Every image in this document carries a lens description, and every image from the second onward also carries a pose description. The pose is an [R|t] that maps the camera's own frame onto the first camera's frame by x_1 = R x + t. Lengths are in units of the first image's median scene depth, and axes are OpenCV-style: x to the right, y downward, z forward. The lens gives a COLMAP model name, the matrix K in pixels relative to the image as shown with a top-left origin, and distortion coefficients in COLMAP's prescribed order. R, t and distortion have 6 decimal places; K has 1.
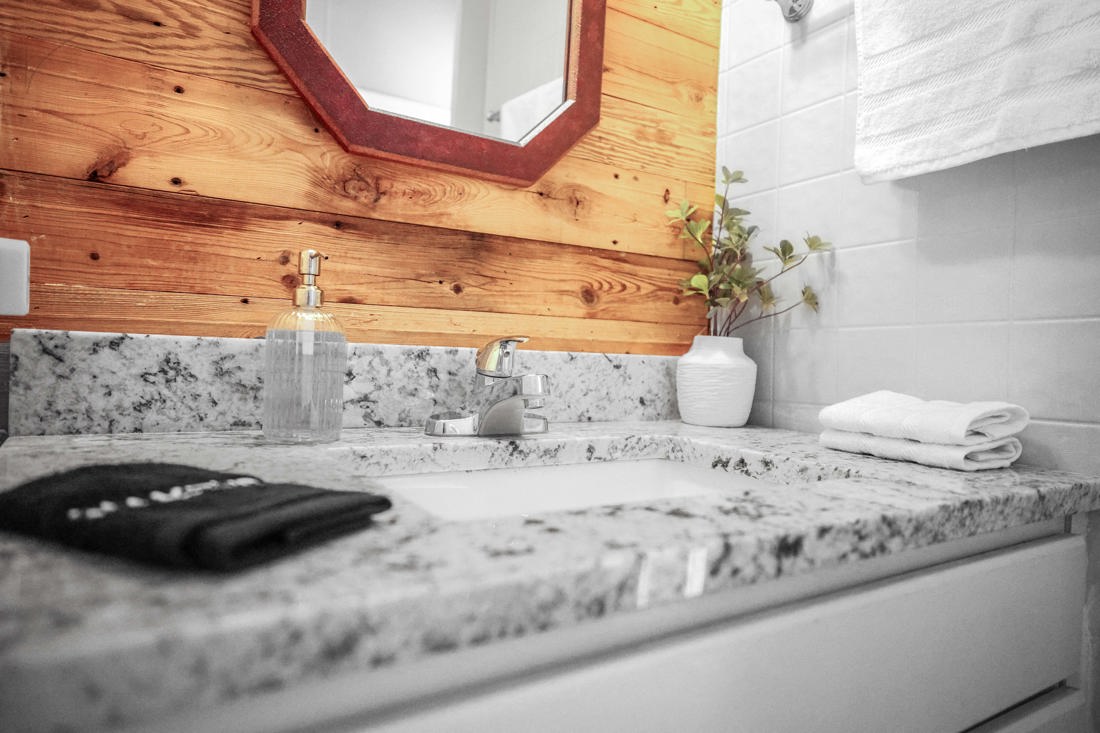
lens RADIAL K [[695.9, 0, 550.0], [0, 695.9, 366.5], [0, 0, 1]] dist [0.001935, 0.001940]
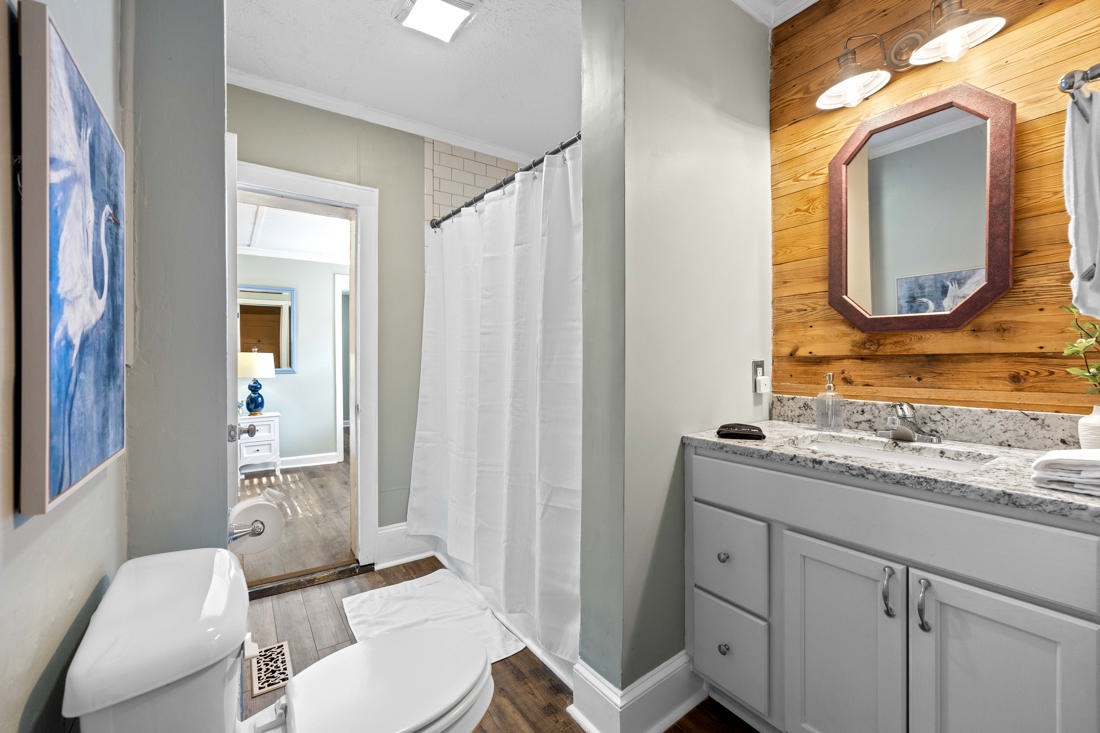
lens RADIAL K [[466.1, 0, 549.8], [0, 466.1, 360.4], [0, 0, 1]] dist [0.003158, 0.000130]
pose [[0.026516, -0.031804, -0.999142, 1.506680], [-0.012885, 0.999400, -0.032154, -0.113361], [0.999565, 0.013726, 0.026090, -0.320050]]
